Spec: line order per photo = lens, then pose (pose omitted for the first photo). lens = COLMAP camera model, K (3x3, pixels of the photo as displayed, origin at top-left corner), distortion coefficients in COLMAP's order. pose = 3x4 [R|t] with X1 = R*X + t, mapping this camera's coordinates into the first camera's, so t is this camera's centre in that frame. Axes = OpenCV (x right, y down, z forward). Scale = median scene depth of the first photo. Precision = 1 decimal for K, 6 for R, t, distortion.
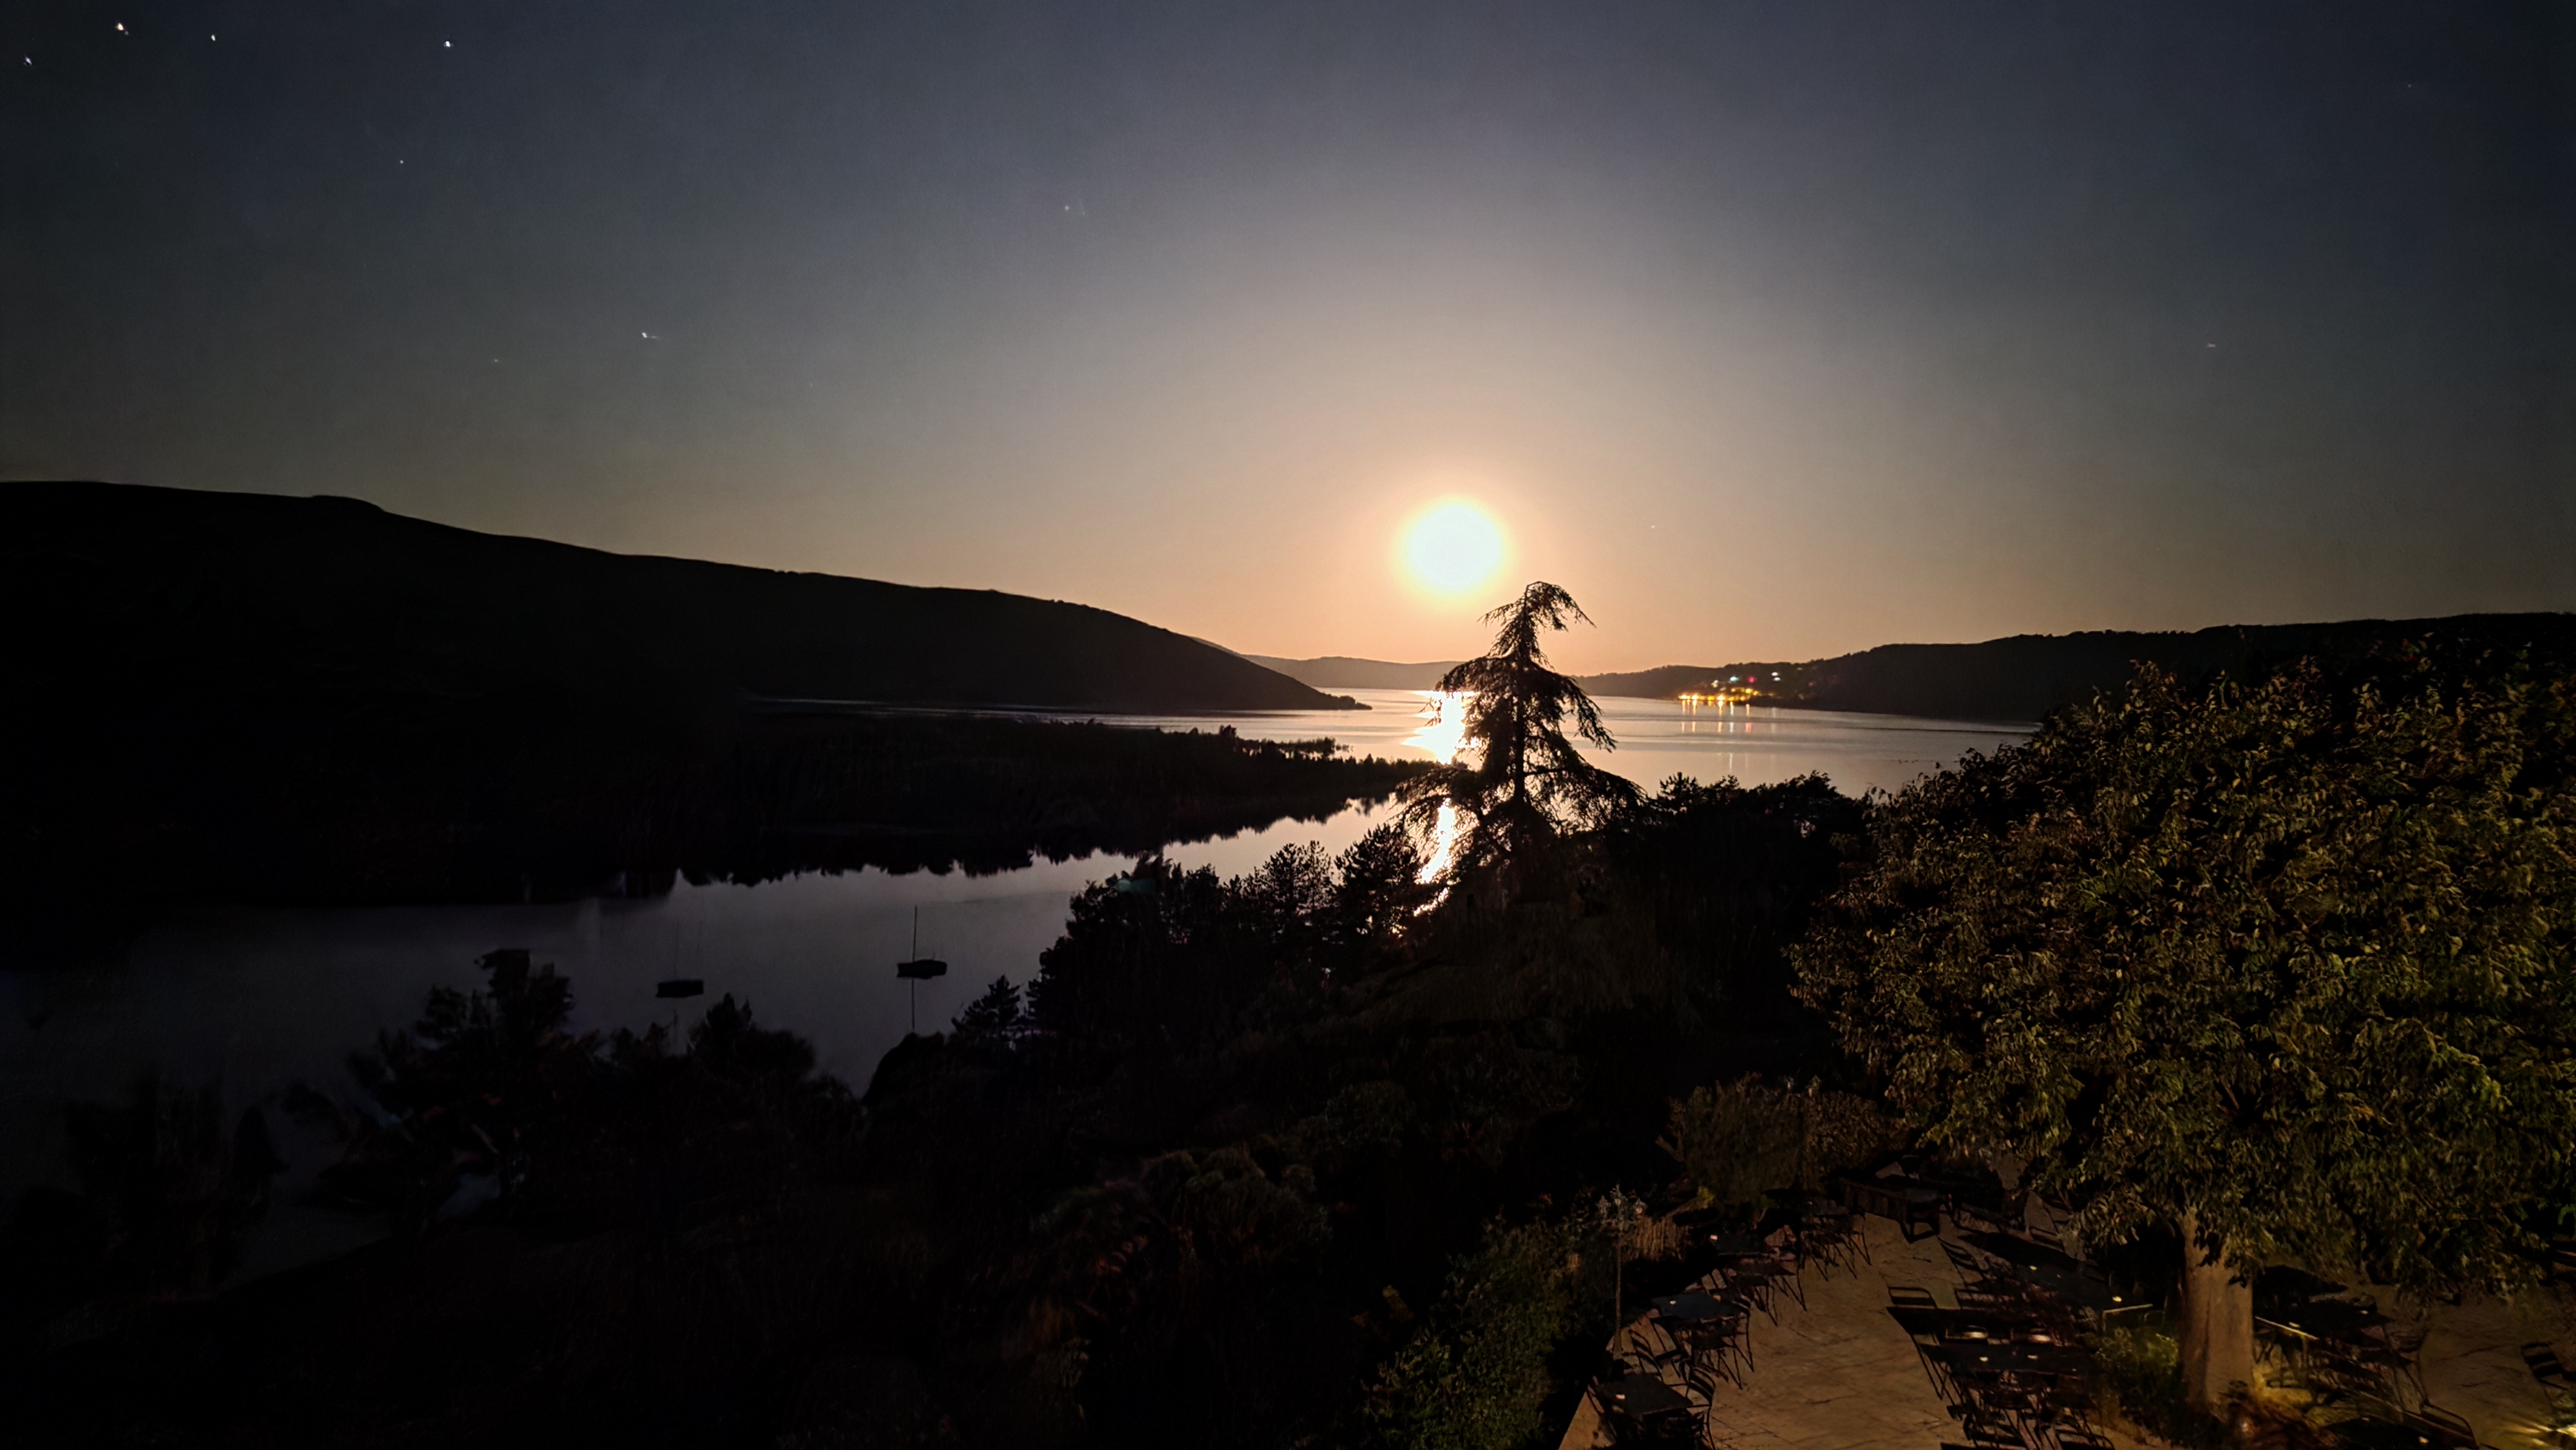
lens RADIAL K [[1717.9, 0, 1294.2], [0, 1717.9, 676.0], [0, 0, 1]] dist [0.041226, -0.047507]
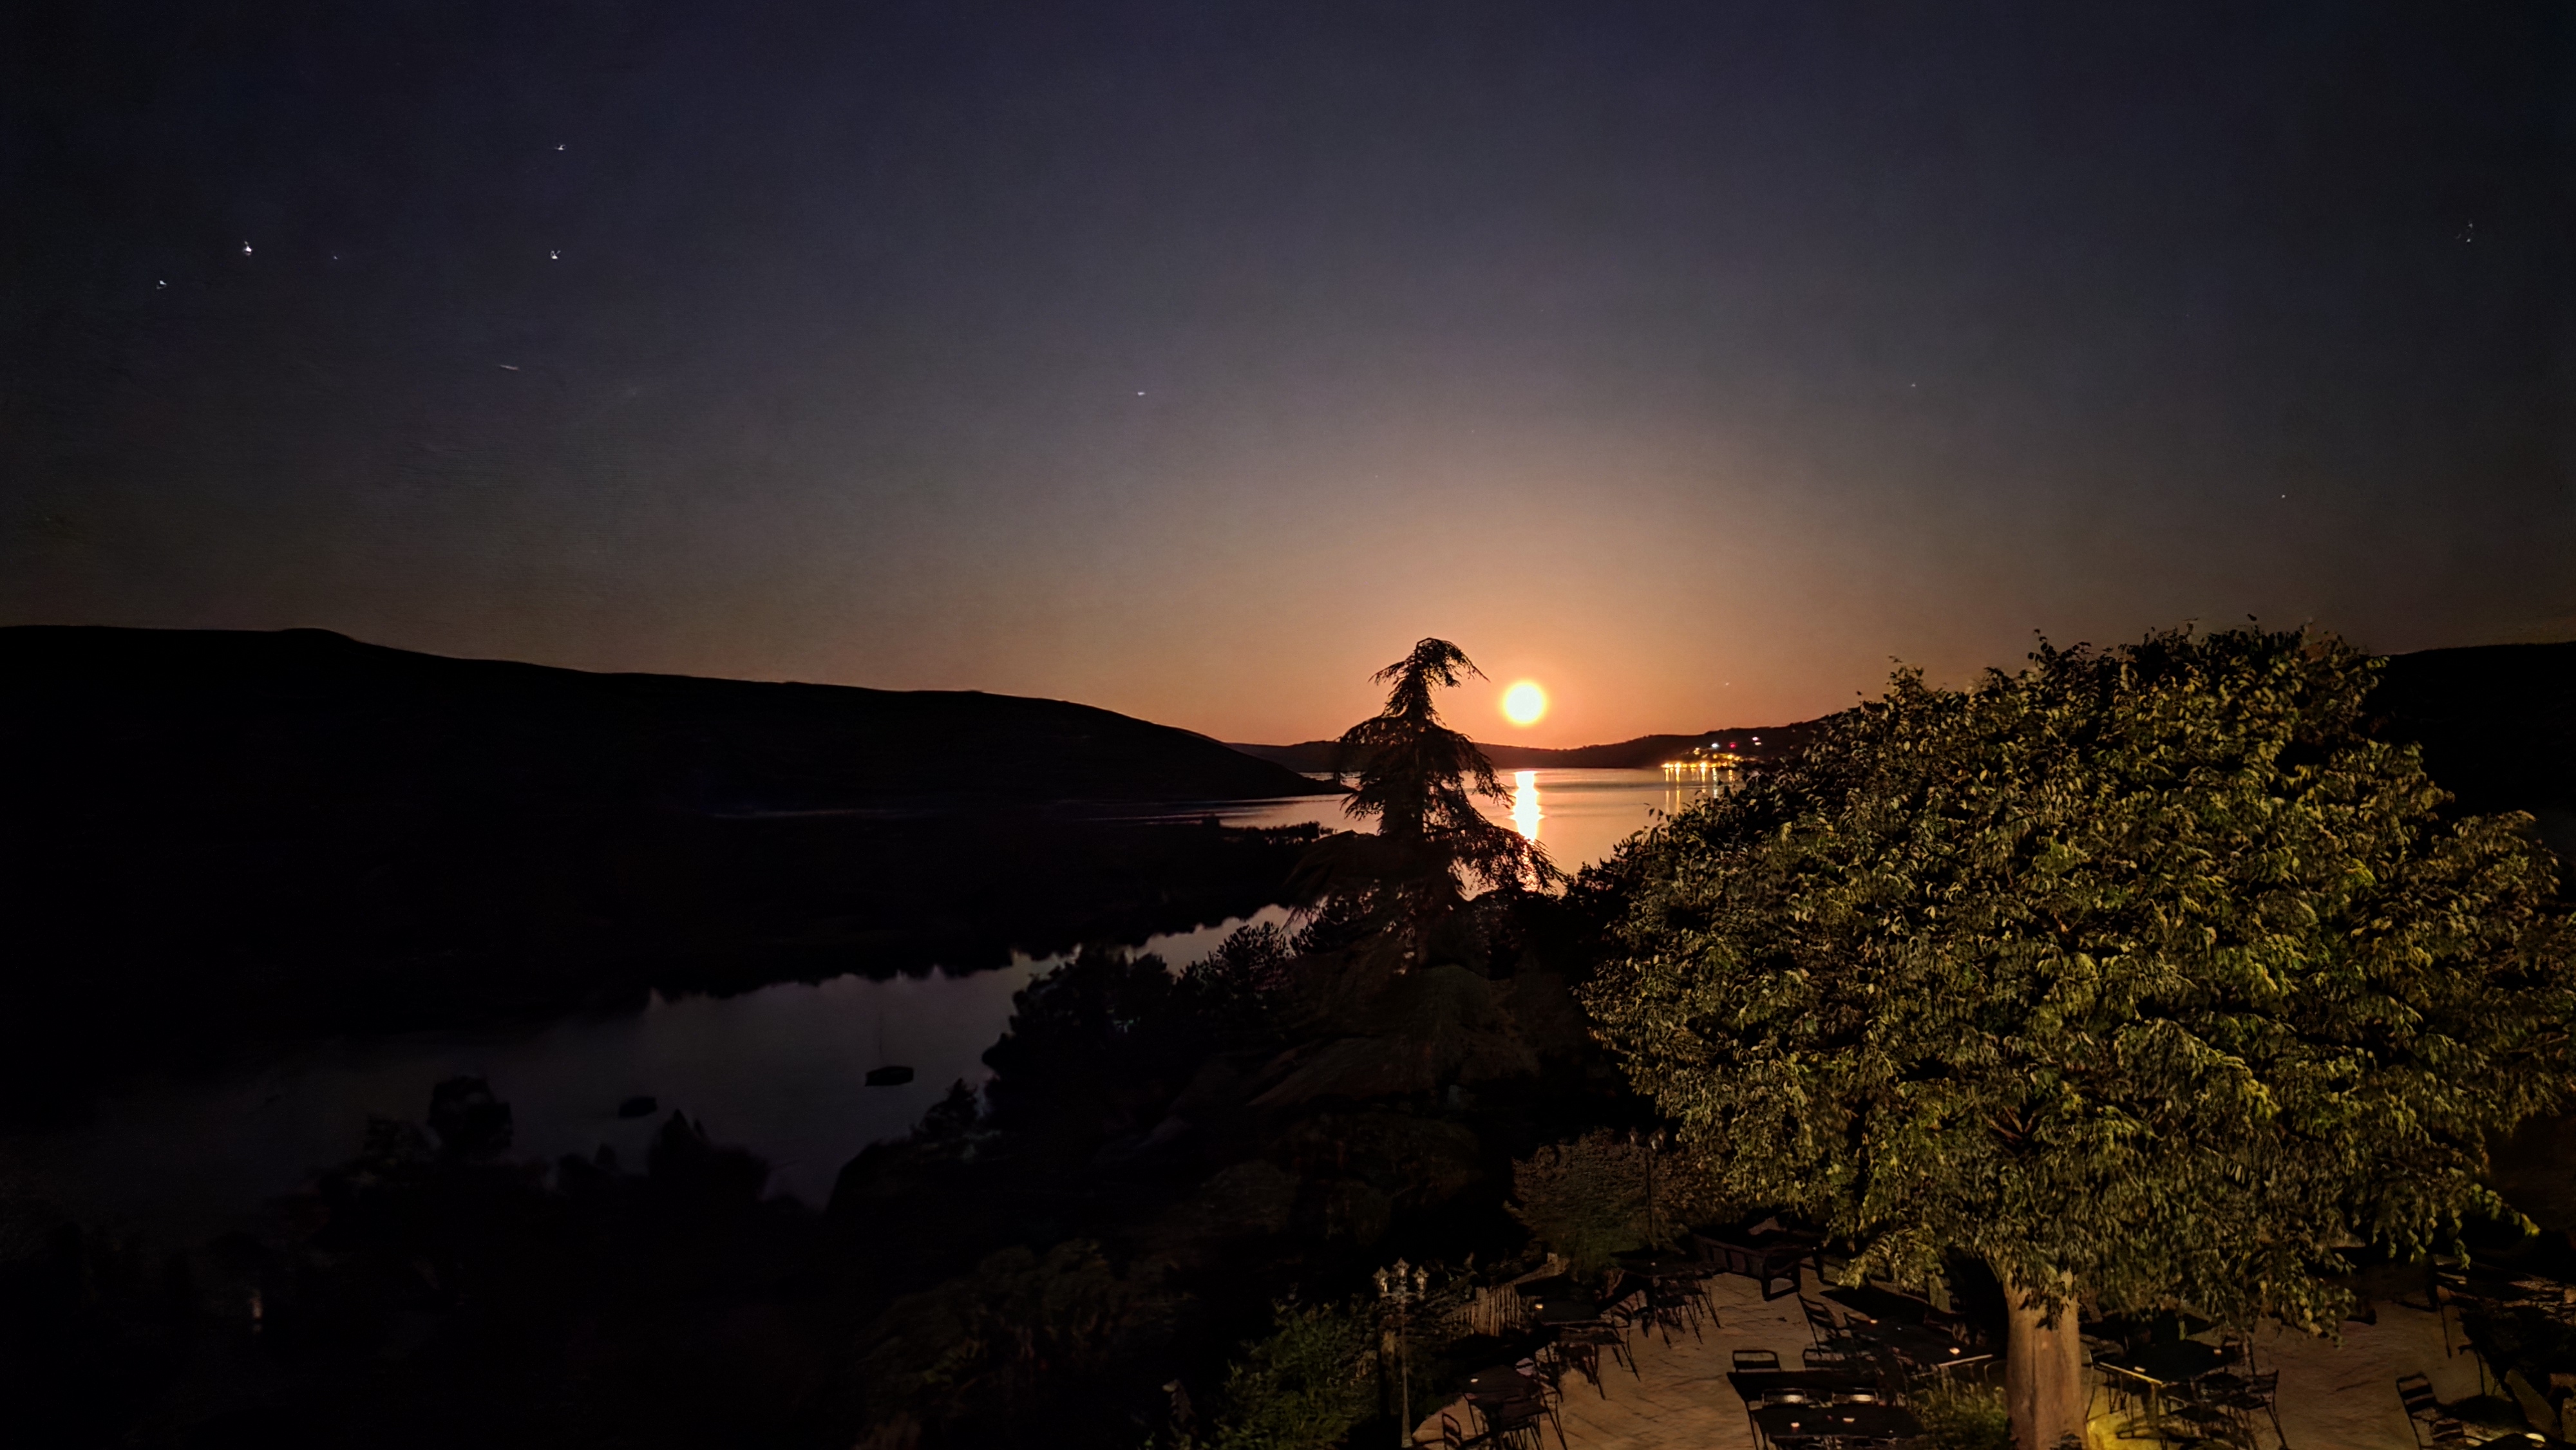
lens RADIAL K [[1696.5, 0, 1335.9], [0, 1696.5, 676.4], [0, 0, 1]] dist [0.047059, -0.056984]
pose [[0.998723, -0.045873, 0.021157, 0.139903], [0.046928, 0.997522, -0.052410, 0.031247], [-0.018700, 0.053336, 0.998402, 0.070035]]
